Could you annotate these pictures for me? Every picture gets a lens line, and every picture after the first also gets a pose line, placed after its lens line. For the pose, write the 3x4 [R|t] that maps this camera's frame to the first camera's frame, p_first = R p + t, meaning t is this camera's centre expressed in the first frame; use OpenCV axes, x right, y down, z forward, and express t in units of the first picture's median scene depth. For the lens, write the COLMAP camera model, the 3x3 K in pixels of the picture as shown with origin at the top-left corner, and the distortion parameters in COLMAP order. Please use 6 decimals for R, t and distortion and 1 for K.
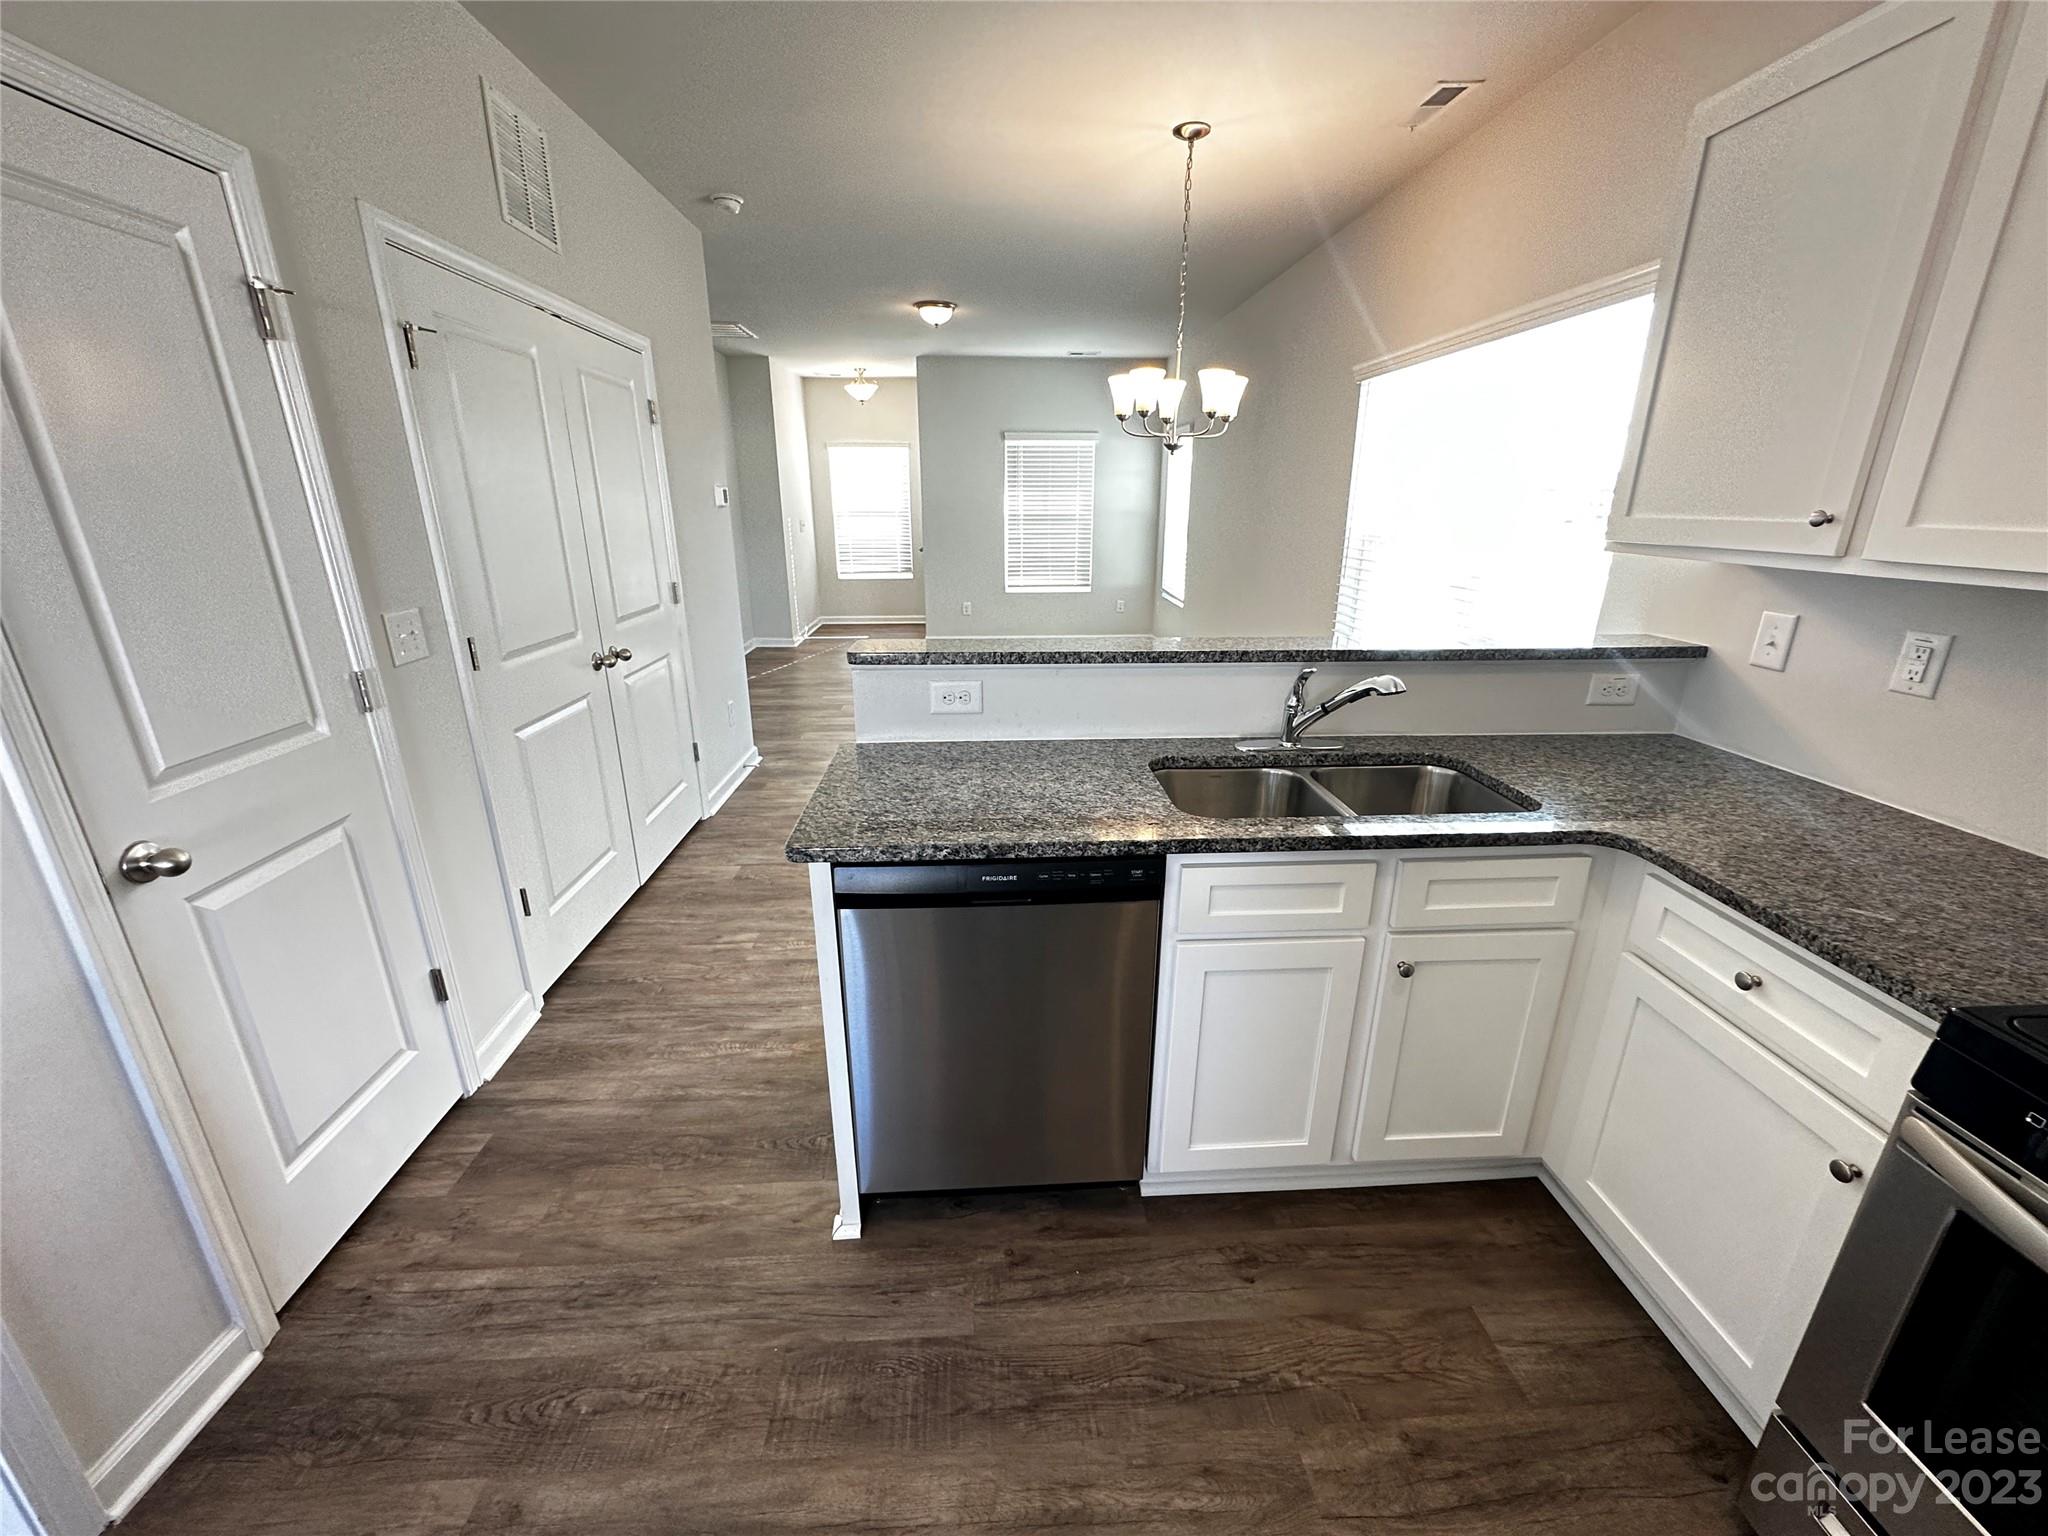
lens RADIAL K [[815.7, 0, 1028.5], [0, 815.7, 760.2], [0, 0, 1]] dist [-0.003160, 0.000730]
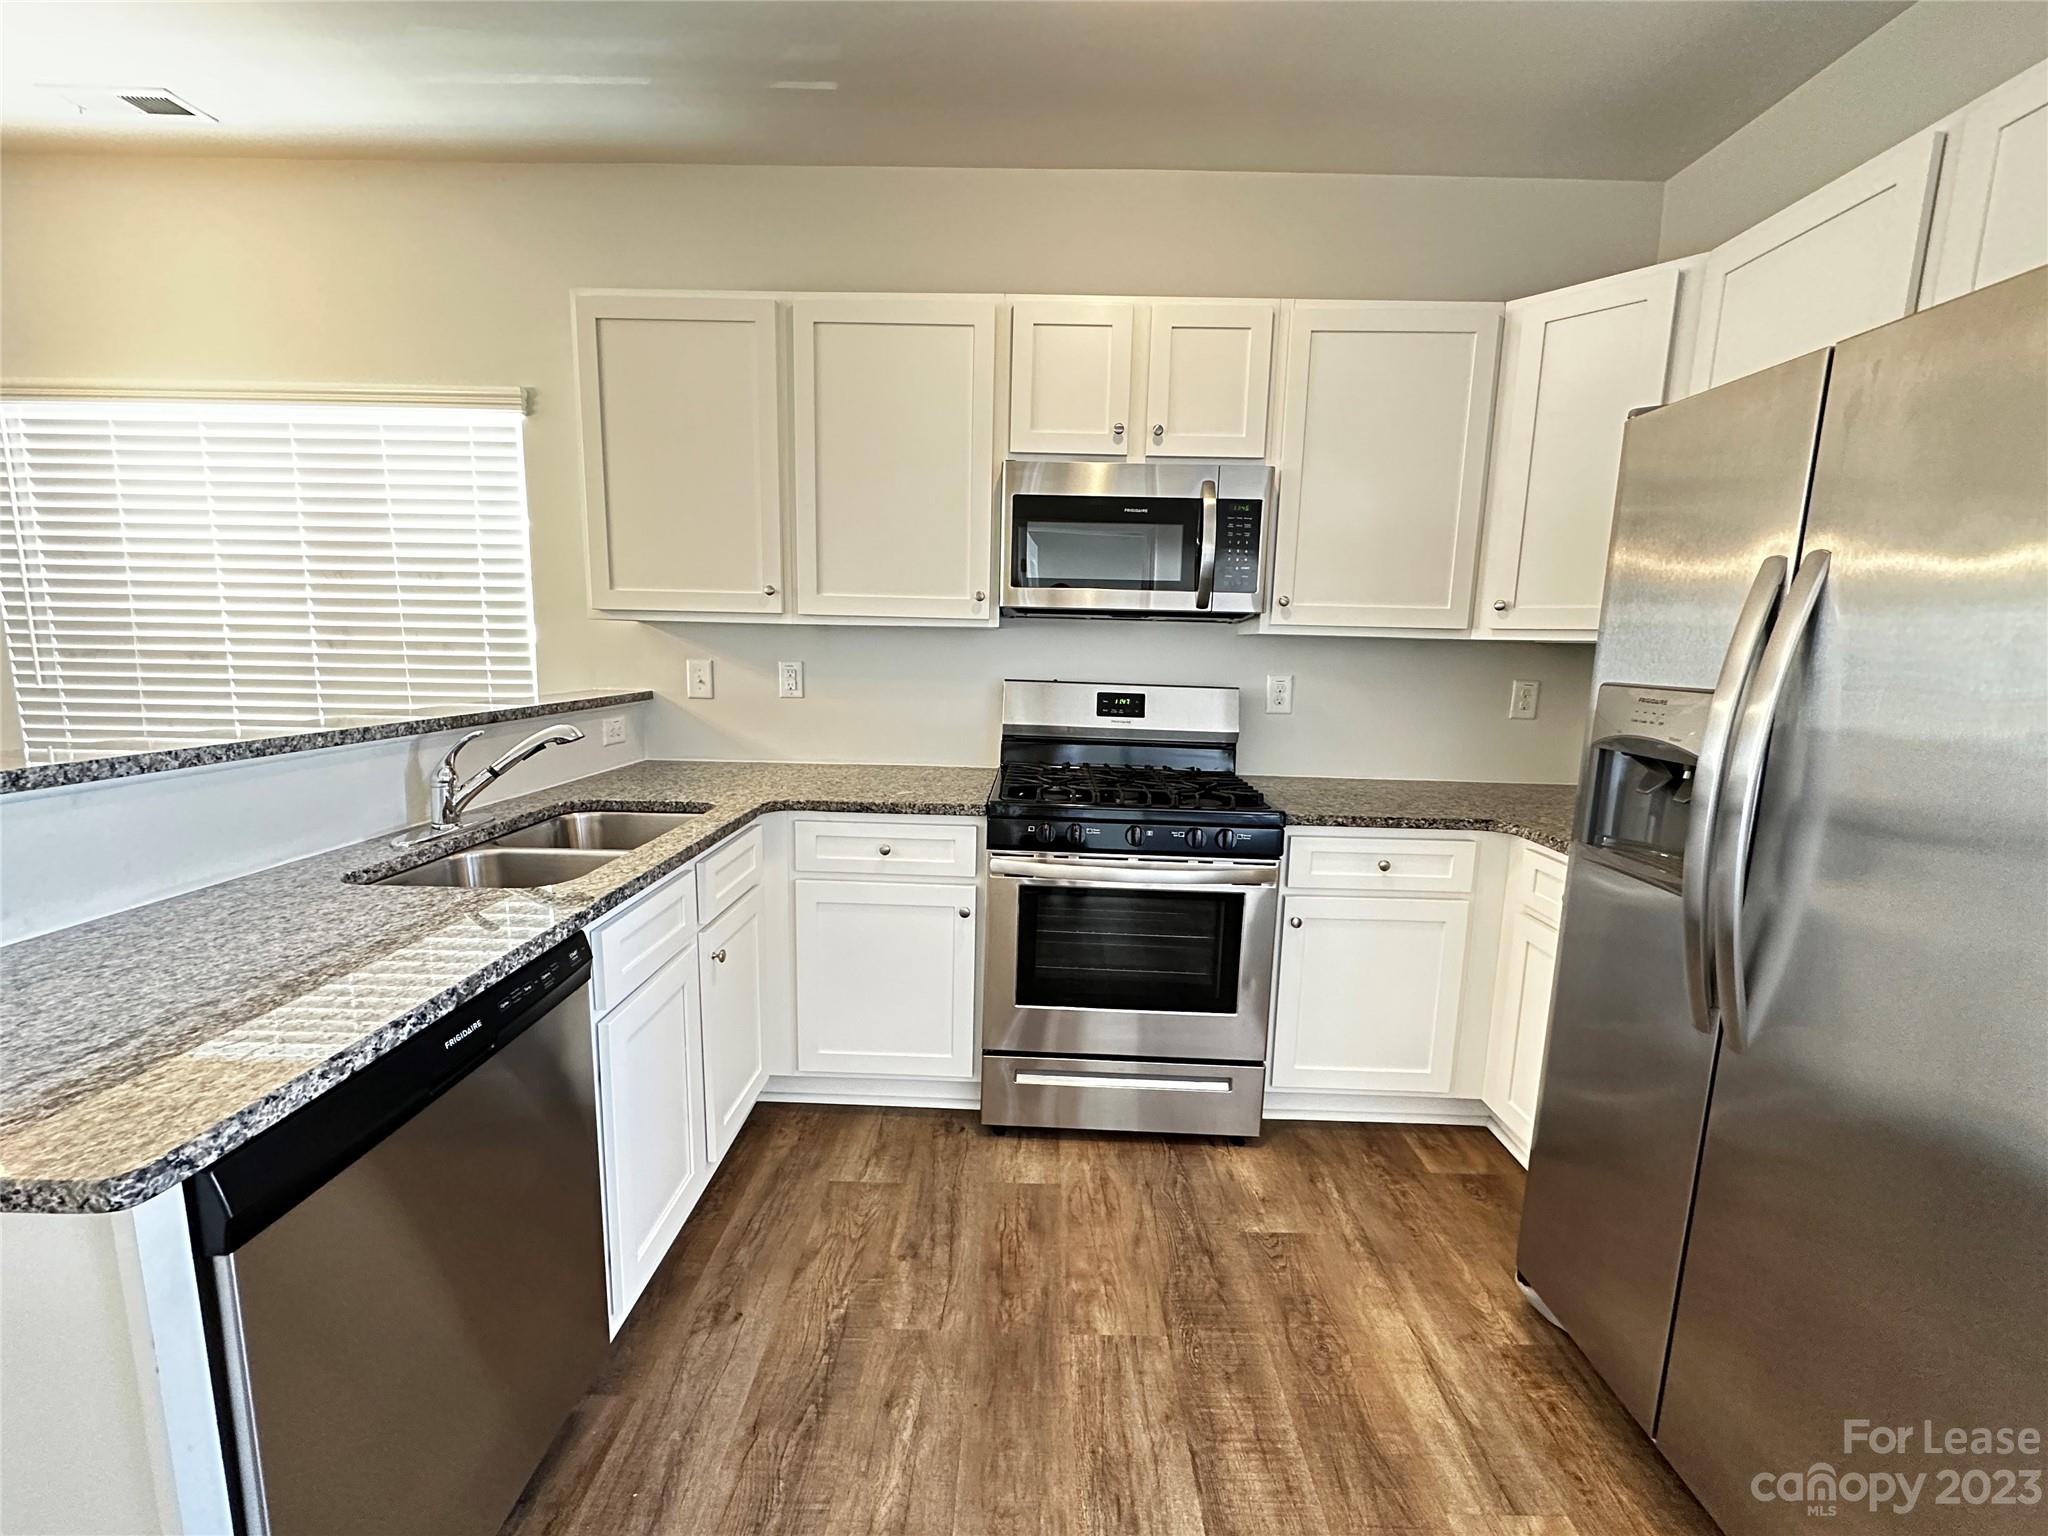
lens RADIAL K [[815.7, 0, 1021.0], [0, 815.7, 763.9], [0, 0, 1]] dist [-0.003160, 0.000730]
pose [[0.072846, -0.145333, 0.986697, -0.642470], [0.284880, 0.951140, 0.119063, -0.017402], [-0.955791, 0.272417, 0.110690, 0.427022]]
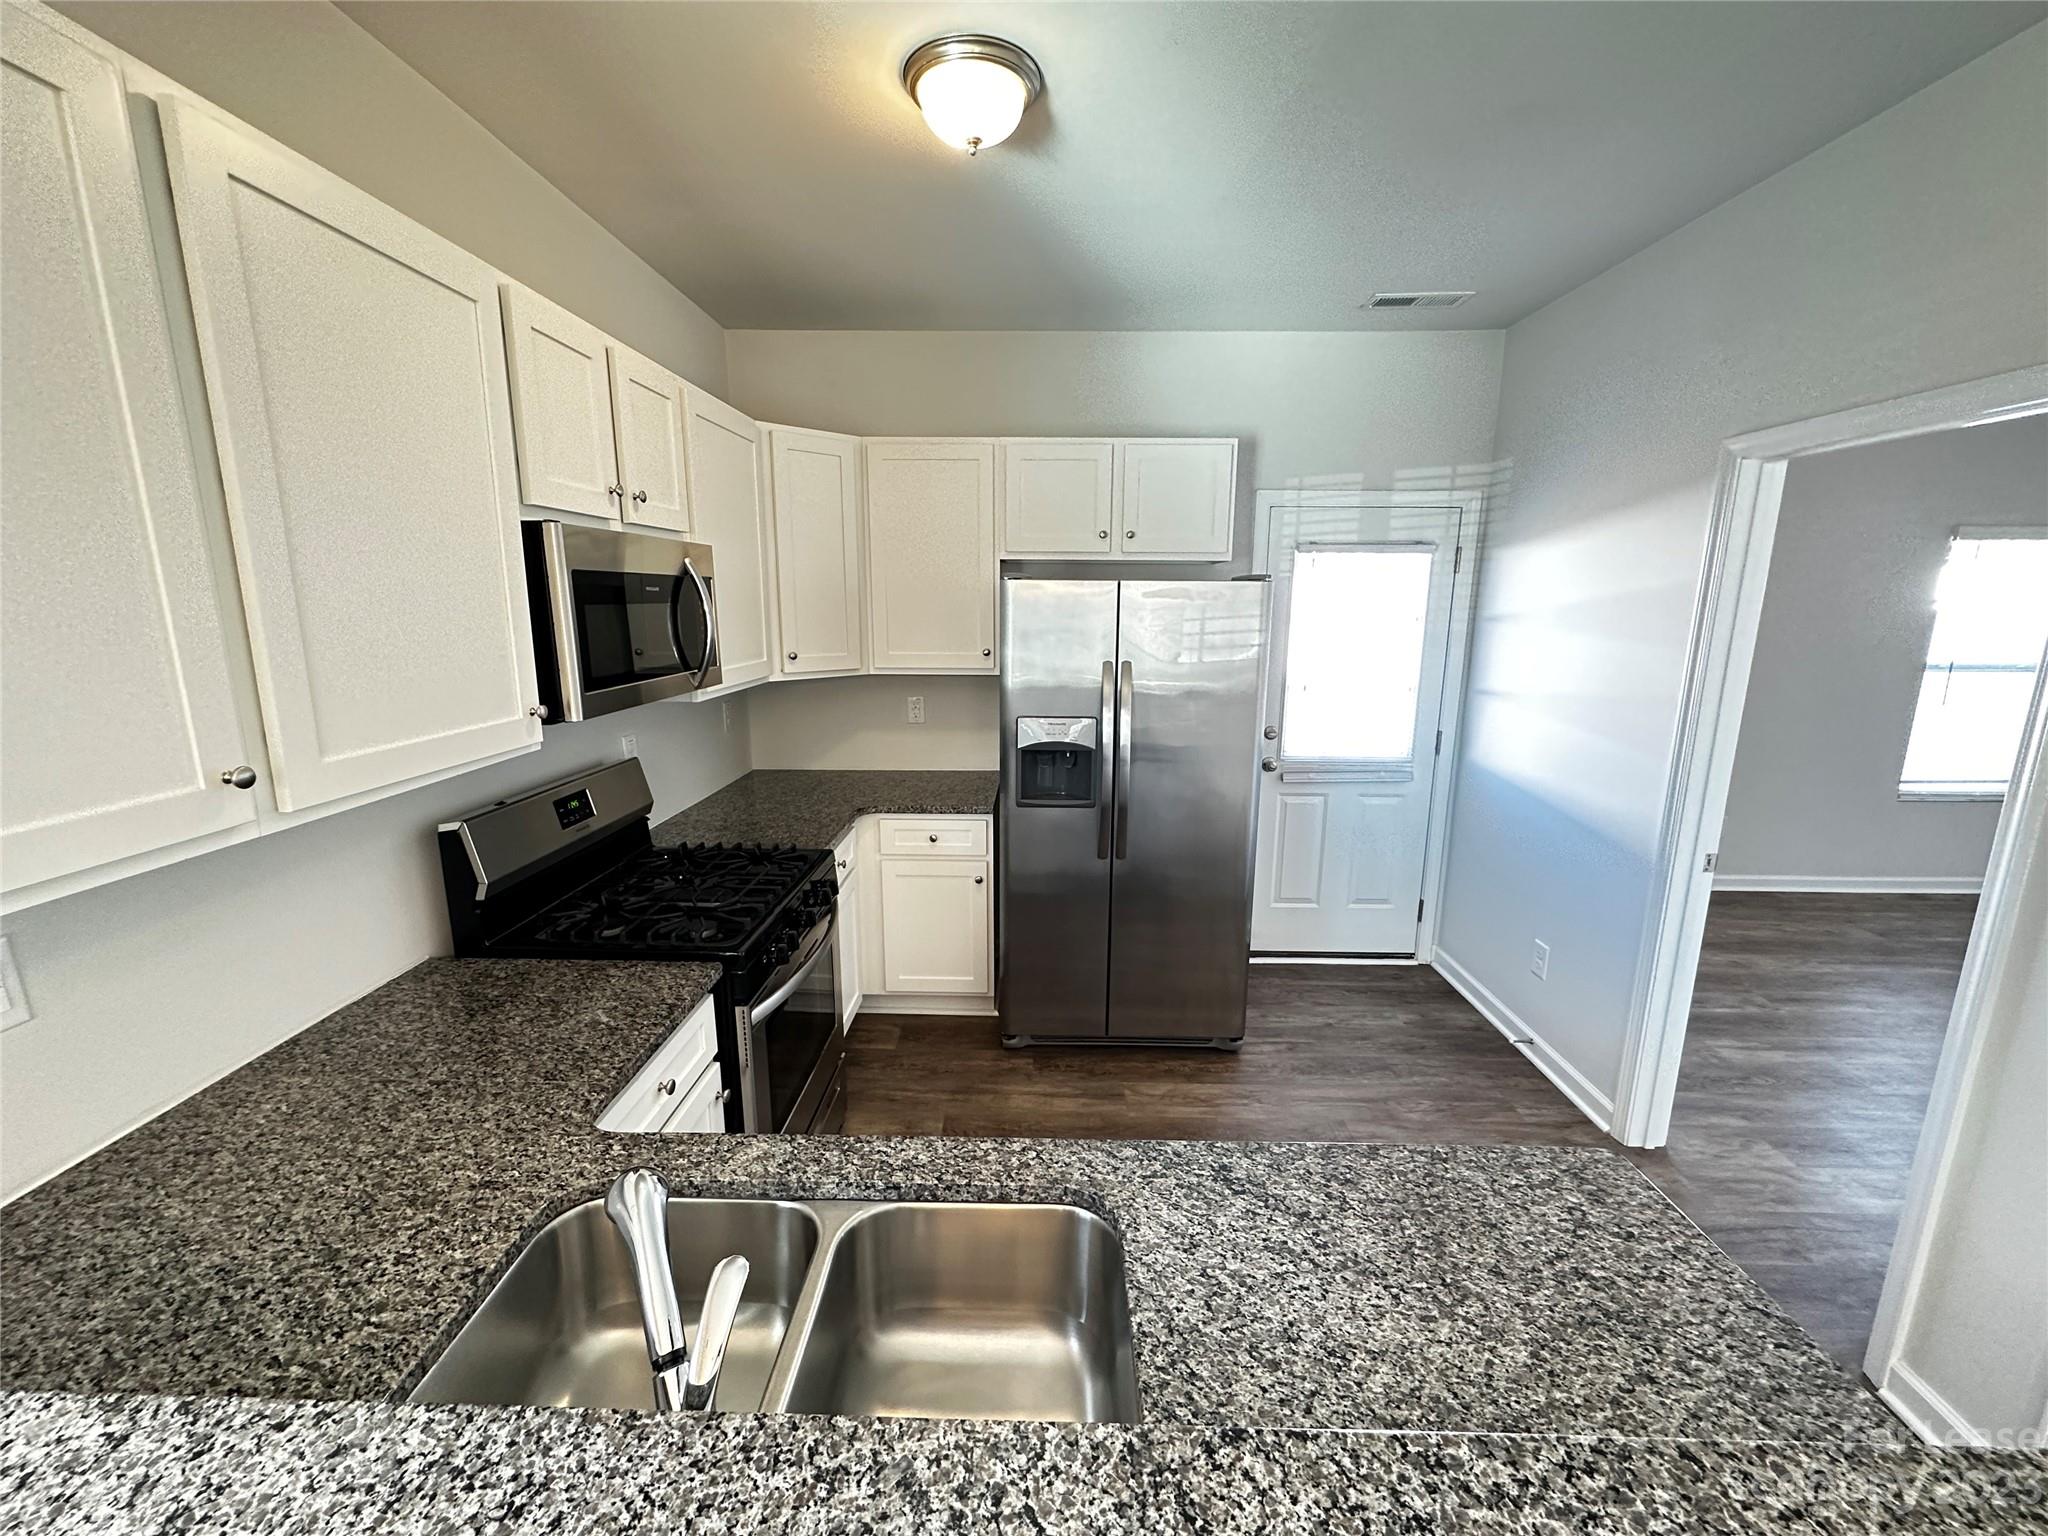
lens RADIAL K [[815.7, 0, 1034.9], [0, 815.7, 767.4], [0, 0, 1]] dist [-0.003160, 0.000730]
pose [[-0.997558, -0.020380, 0.066804, 0.229165], [0.015501, 0.868026, 0.496277, -0.624459], [-0.068102, 0.496100, -0.865590, 1.521773]]
